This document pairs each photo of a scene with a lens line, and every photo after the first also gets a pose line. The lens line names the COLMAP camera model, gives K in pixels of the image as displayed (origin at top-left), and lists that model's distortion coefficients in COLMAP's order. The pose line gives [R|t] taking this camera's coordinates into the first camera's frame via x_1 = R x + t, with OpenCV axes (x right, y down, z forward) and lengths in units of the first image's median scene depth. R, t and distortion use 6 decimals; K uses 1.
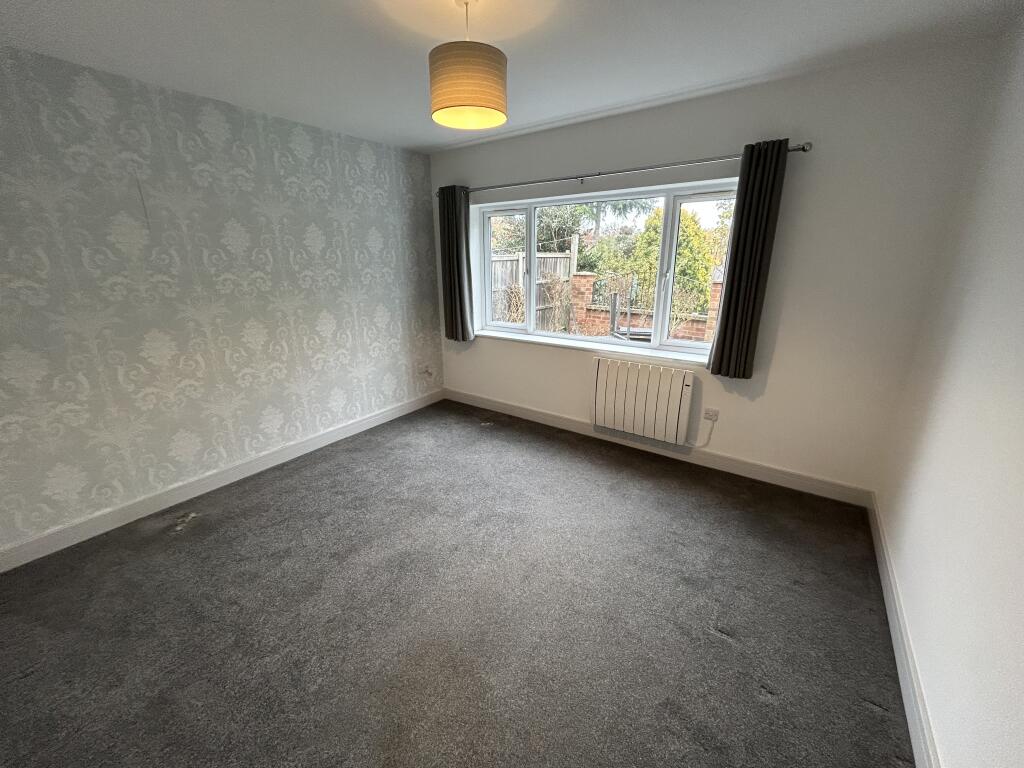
lens RADIAL K [[409.5, 0, 511.7], [0, 409.5, 381.3], [0, 0, 1]] dist [0.001138, 0.000249]
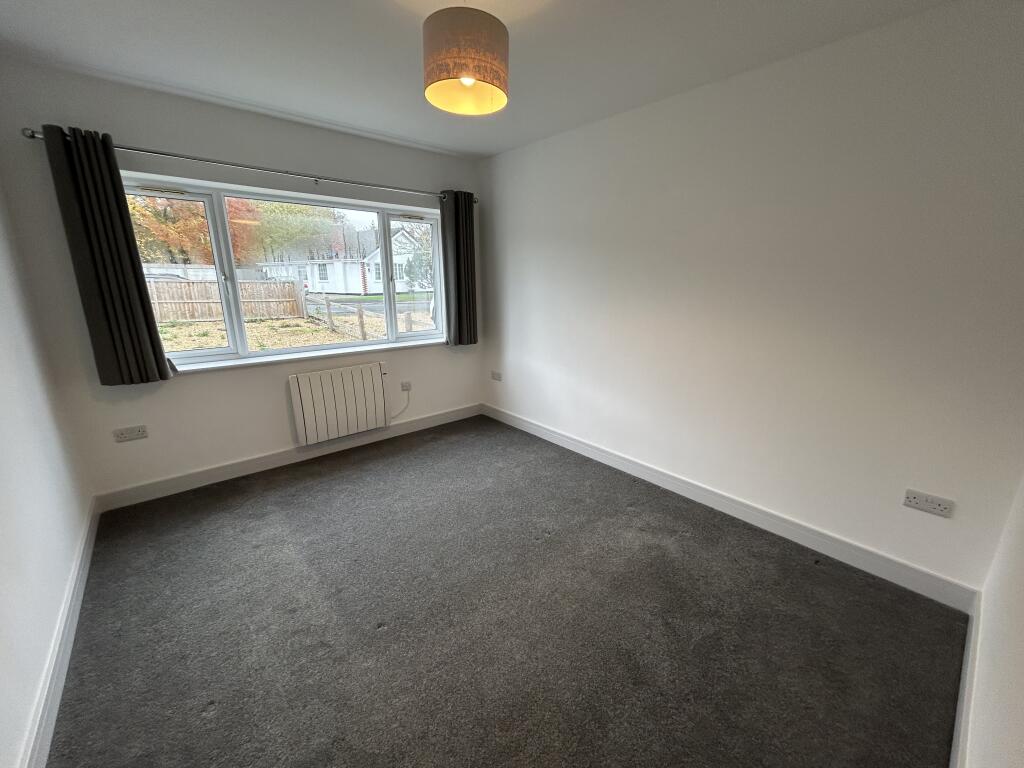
lens RADIAL K [[409.5, 0, 511.7], [0, 409.5, 381.3], [0, 0, 1]] dist [0.001138, 0.000249]
pose [[0.234037, -0.218514, 0.947353, -0.747448], [0.292042, 0.945216, 0.145874, -0.035989], [-0.927329, 0.242527, 0.285031, 0.381582]]
